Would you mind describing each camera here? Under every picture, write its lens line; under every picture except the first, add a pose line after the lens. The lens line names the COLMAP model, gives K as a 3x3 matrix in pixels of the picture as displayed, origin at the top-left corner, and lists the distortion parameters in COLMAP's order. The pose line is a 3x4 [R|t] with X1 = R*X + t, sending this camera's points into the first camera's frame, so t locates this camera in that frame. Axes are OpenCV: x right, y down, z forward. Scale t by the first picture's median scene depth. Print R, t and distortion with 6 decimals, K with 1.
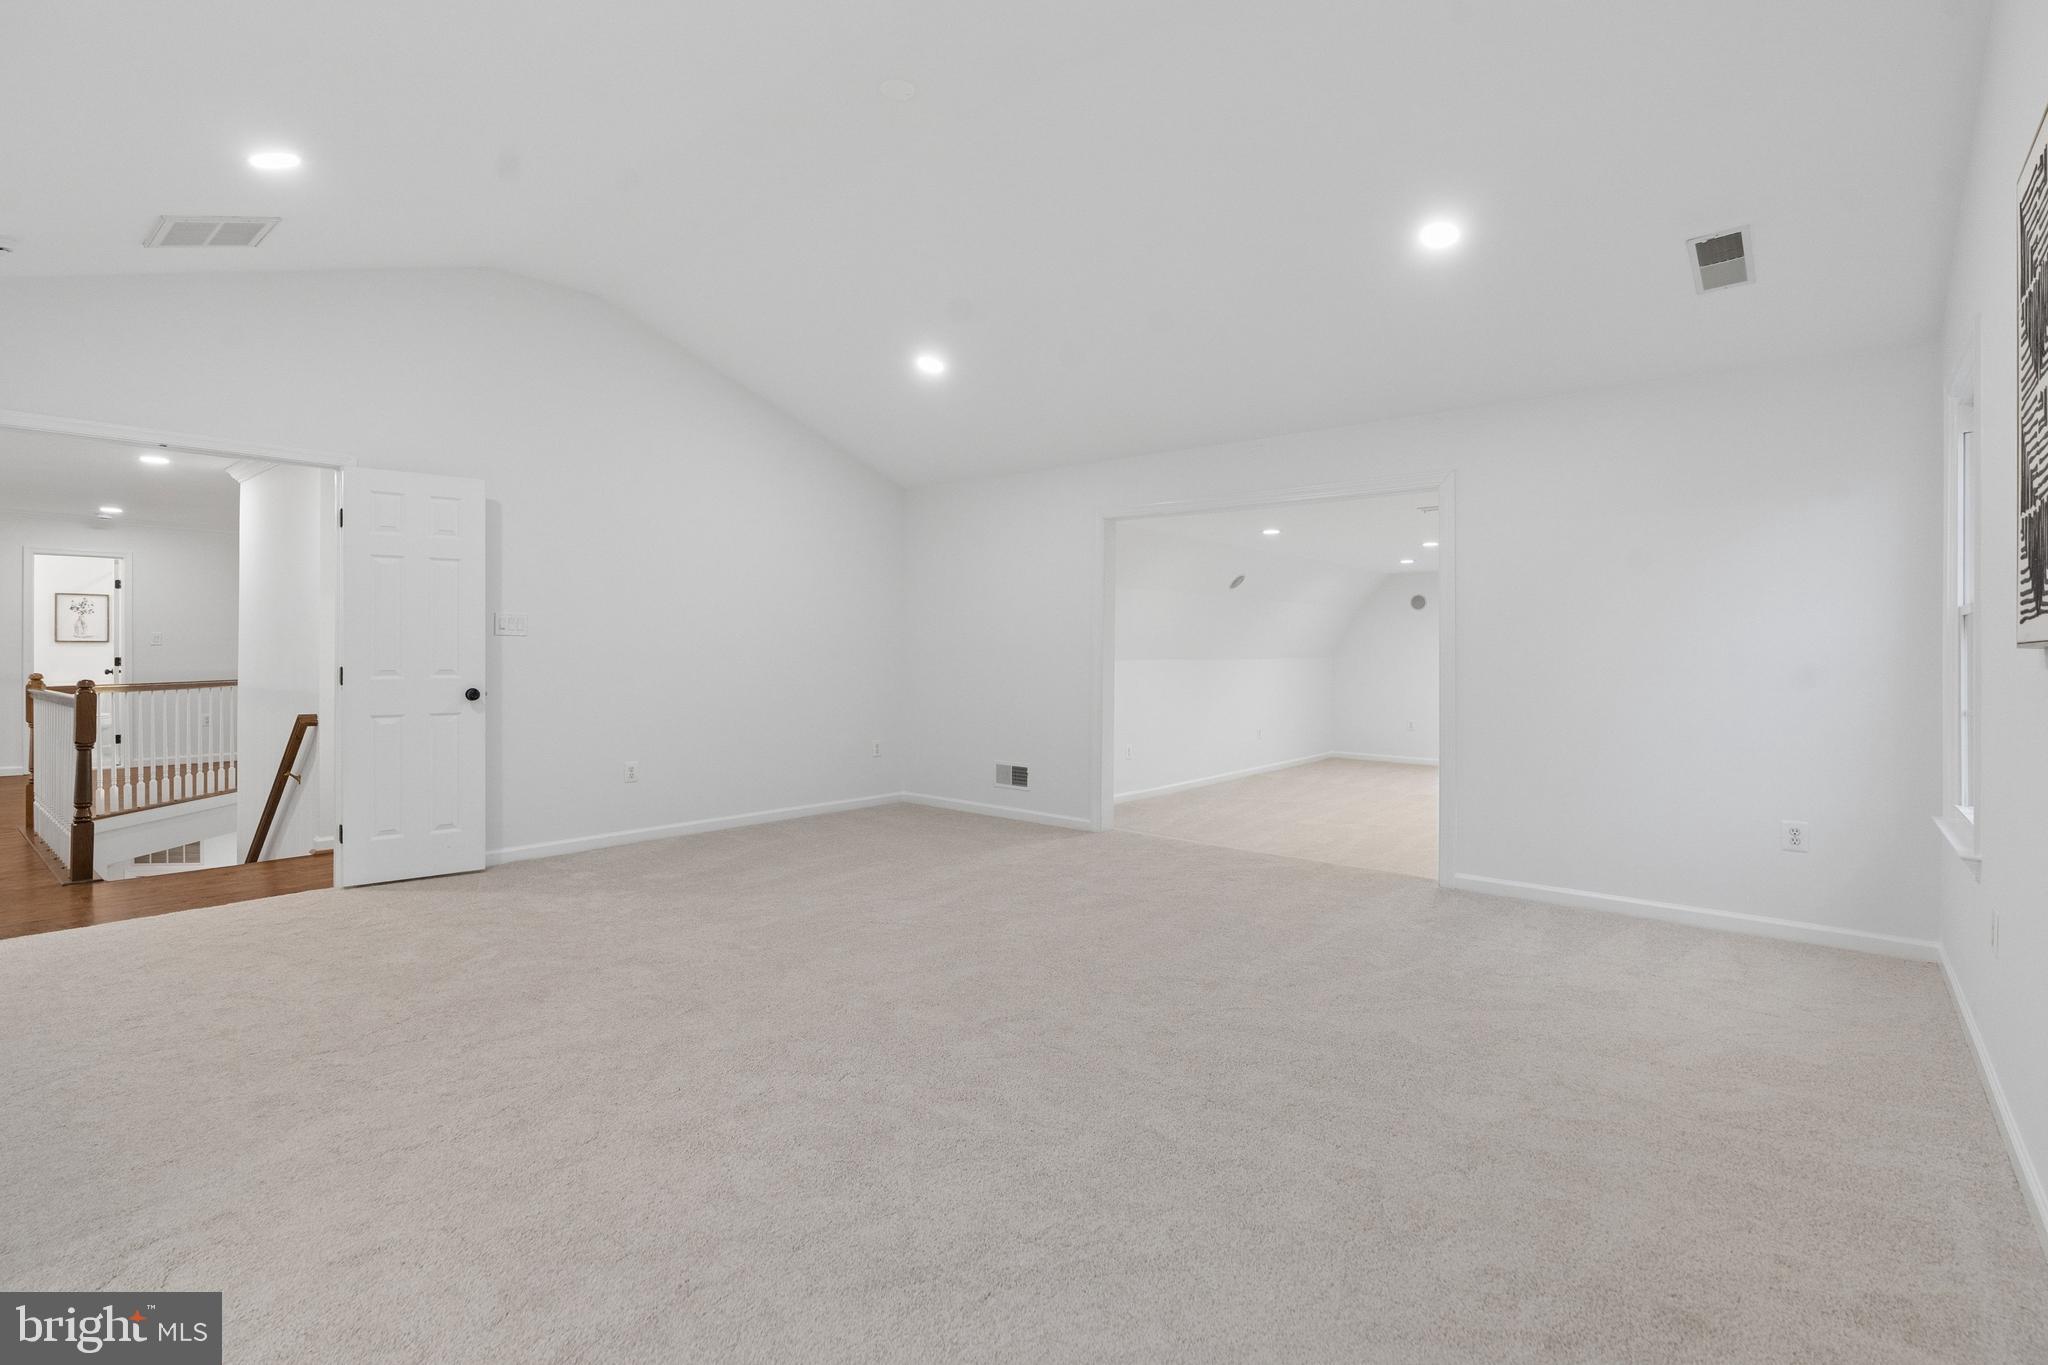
lens RADIAL K [[948.1, 0, 1018.4], [0, 948.1, 655.2], [0, 0, 1]] dist [-0.002261, -0.000178]
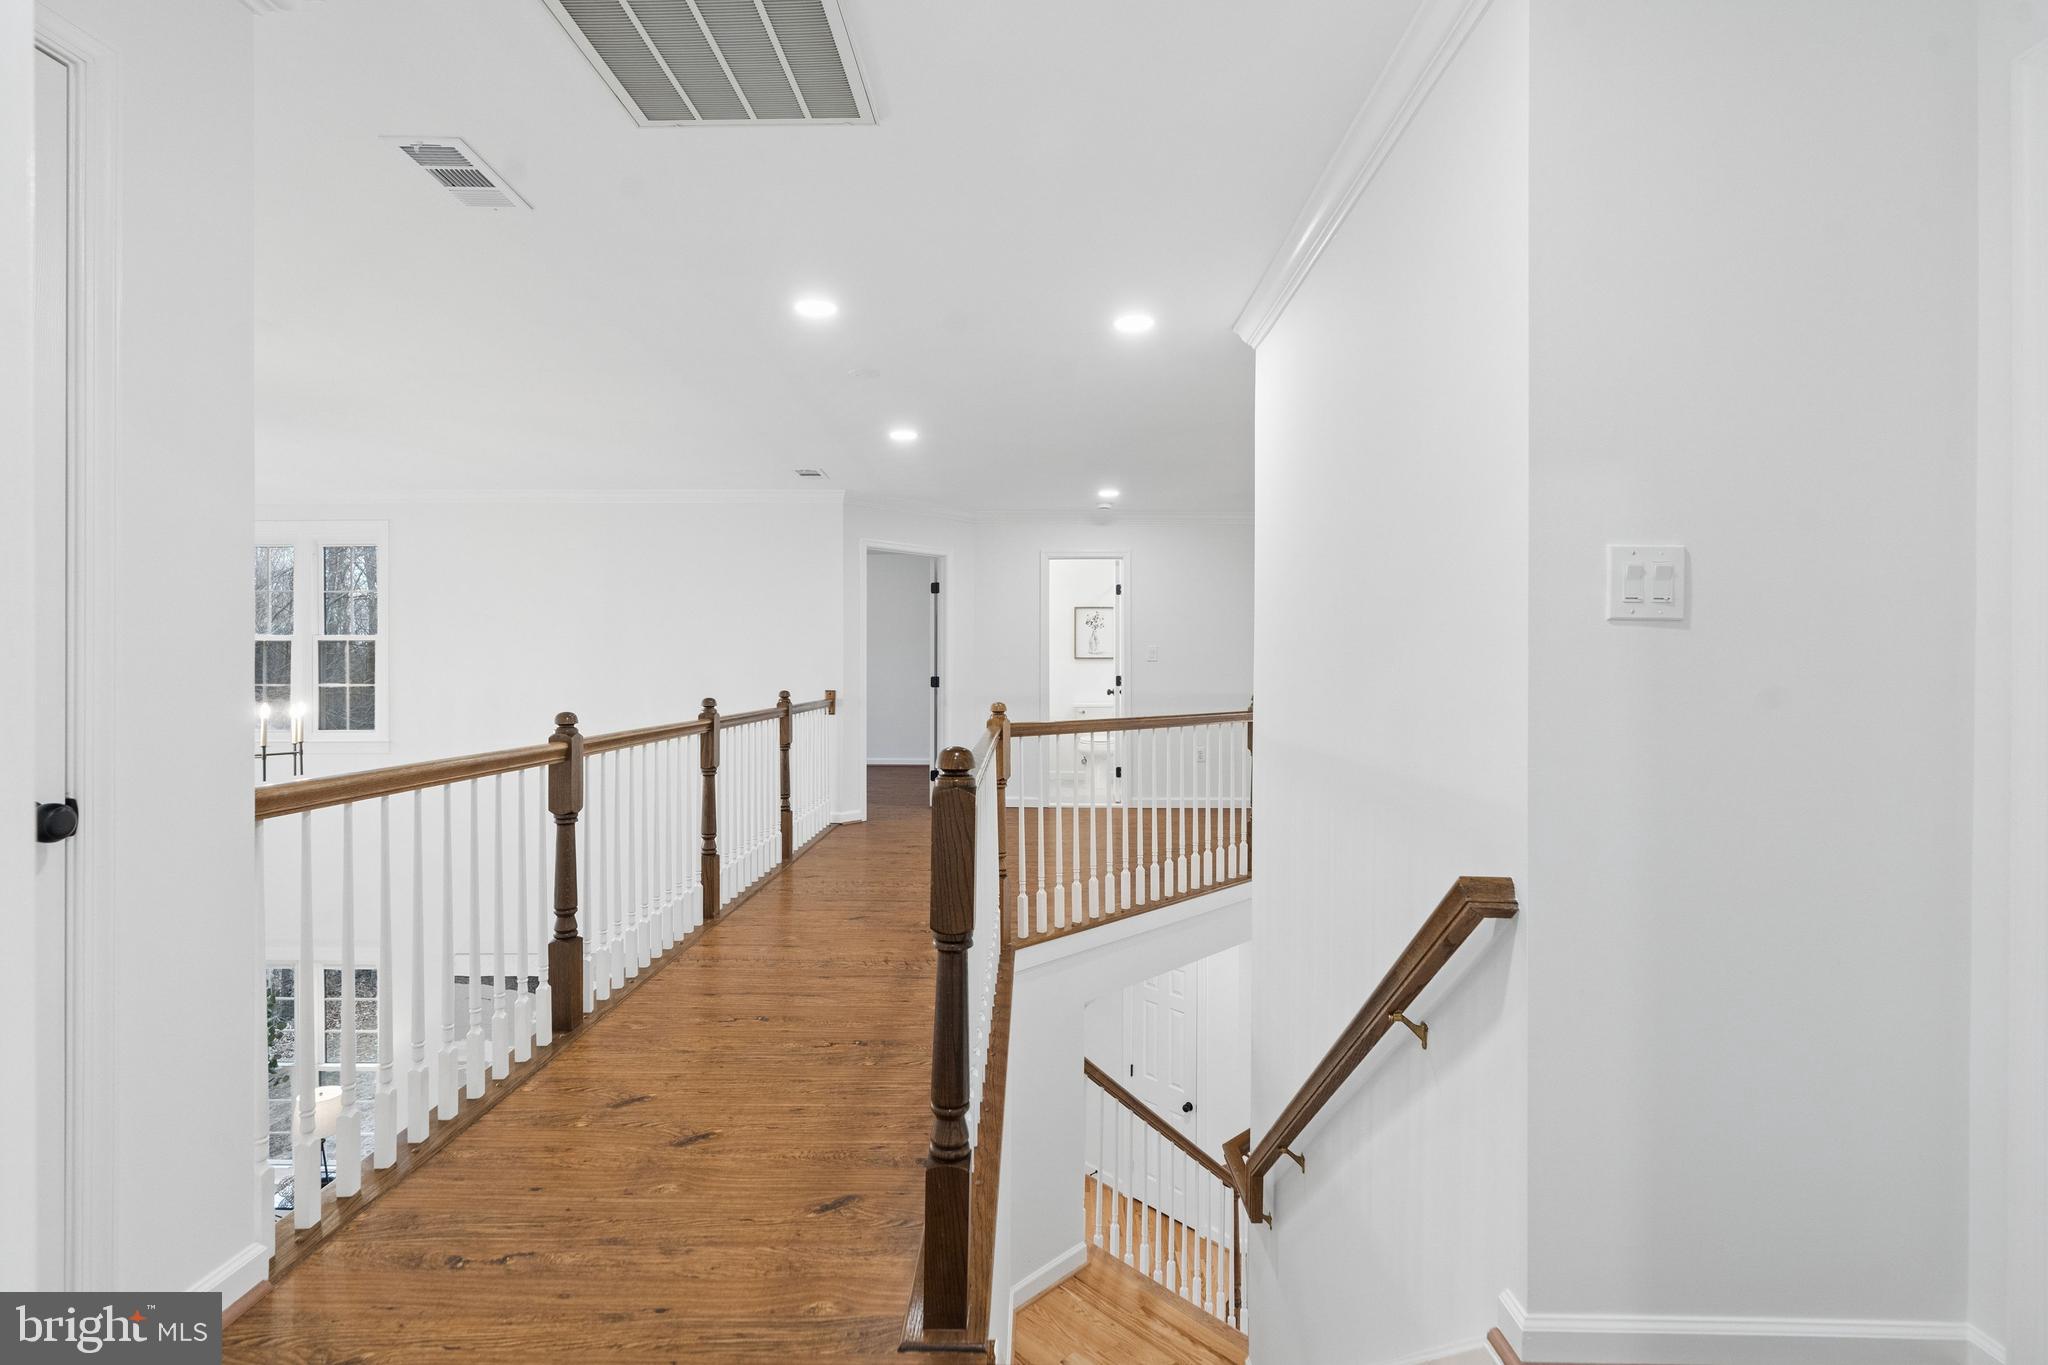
lens RADIAL K [[940.8, 0, 1023.4], [0, 940.8, 658.7], [0, 0, 1]] dist [-0.003271, 0.000948]
pose [[0.630885, -0.010010, -0.775811, -0.354446], [-0.001217, 0.999903, -0.013891, -0.001064], [0.775875, 0.009708, 0.630812, 0.405336]]
